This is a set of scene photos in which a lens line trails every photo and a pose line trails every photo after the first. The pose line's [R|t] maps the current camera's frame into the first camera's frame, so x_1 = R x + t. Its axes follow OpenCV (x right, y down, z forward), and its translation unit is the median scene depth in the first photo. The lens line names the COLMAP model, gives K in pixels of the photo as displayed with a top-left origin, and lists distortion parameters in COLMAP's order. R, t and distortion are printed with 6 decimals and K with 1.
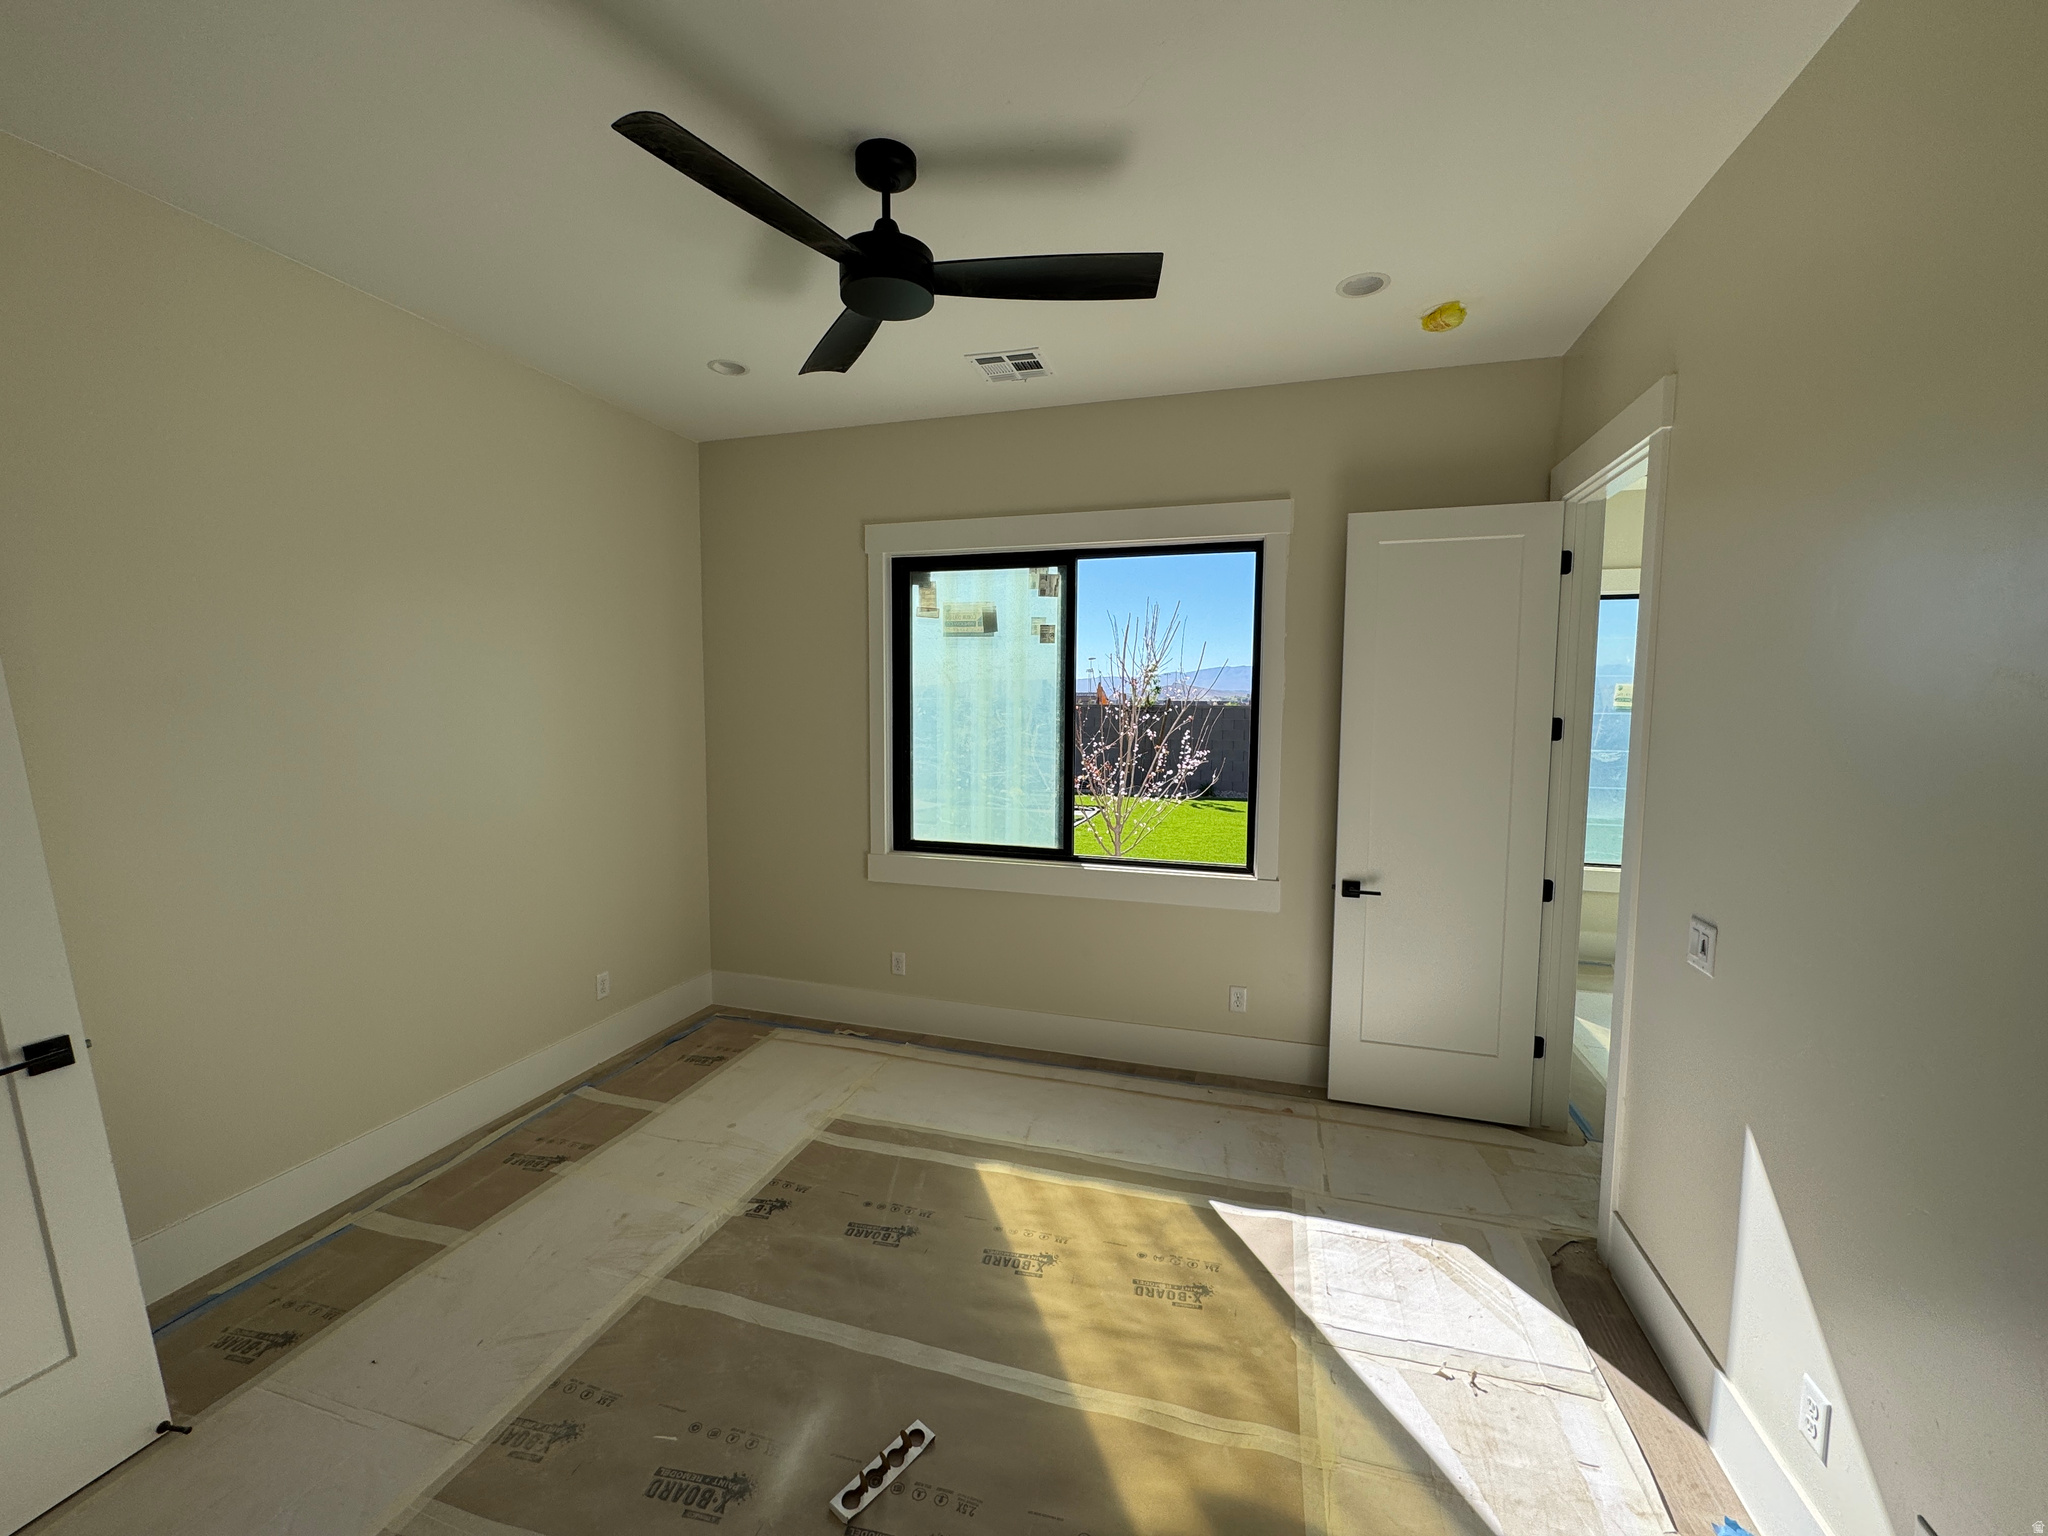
lens RADIAL K [[815.2, 0, 1027.8], [0, 815.2, 760.2], [0, 0, 1]] dist [-0.002563, 0.000674]
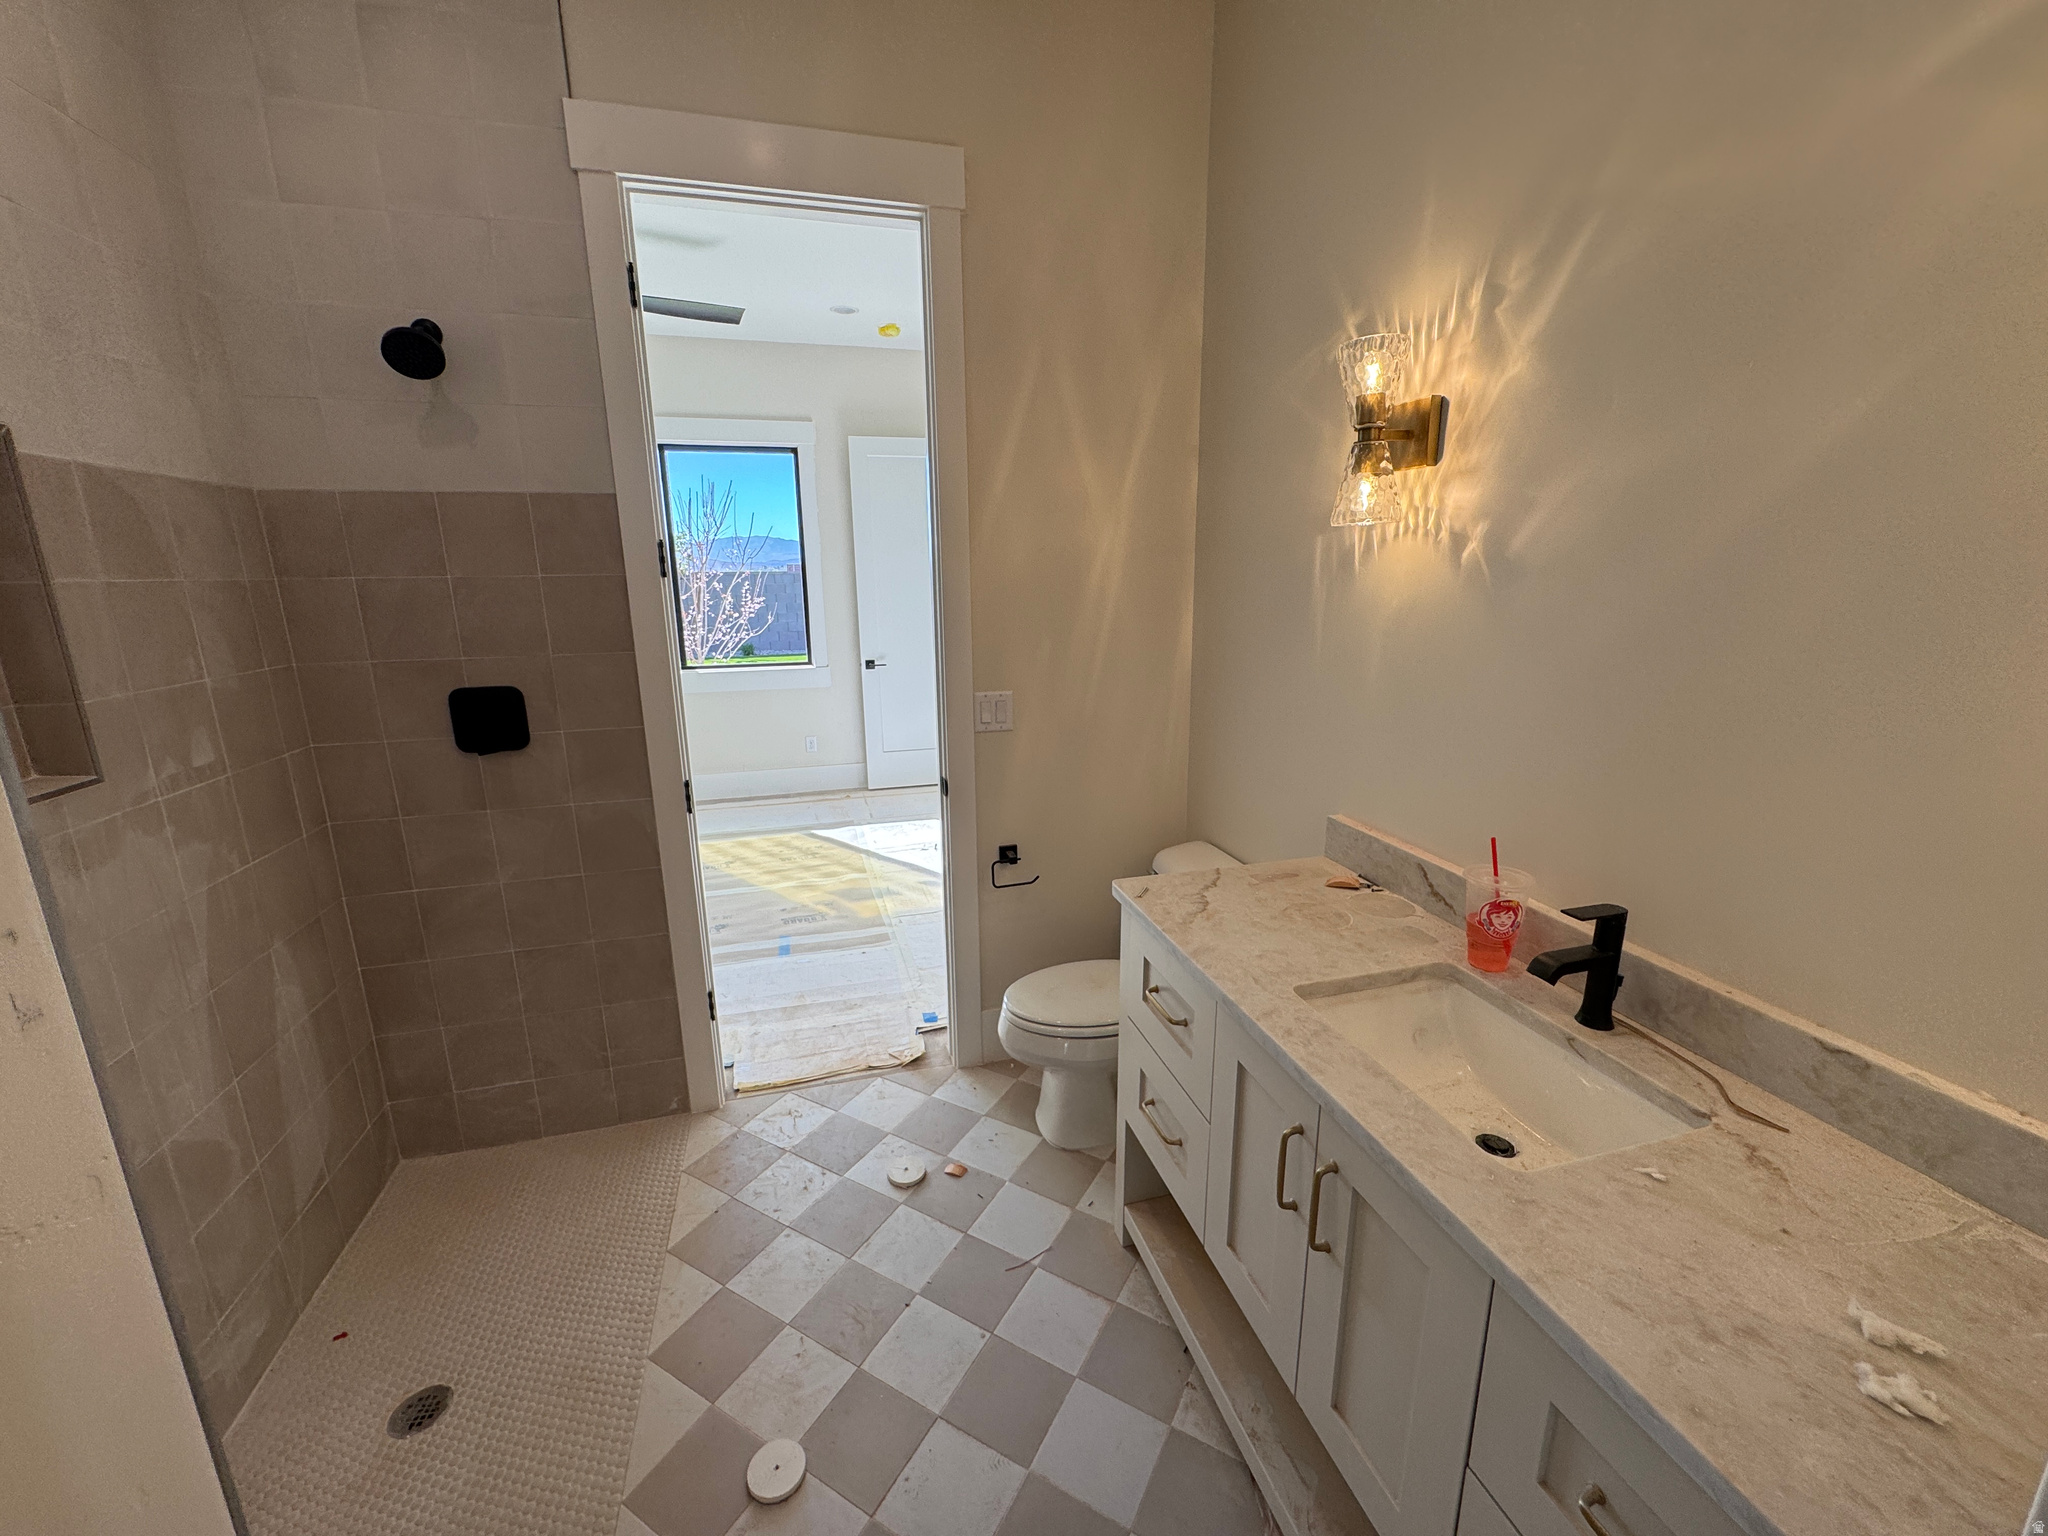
lens RADIAL K [[815.2, 0, 1028.9], [0, 815.2, 771.8], [0, 0, 1]] dist [-0.002563, 0.000674]
pose [[0.843220, -0.145004, 0.517643, -0.288623], [0.056928, 0.981605, 0.182237, 0.100902], [-0.534546, -0.124197, 0.835964, -0.762152]]
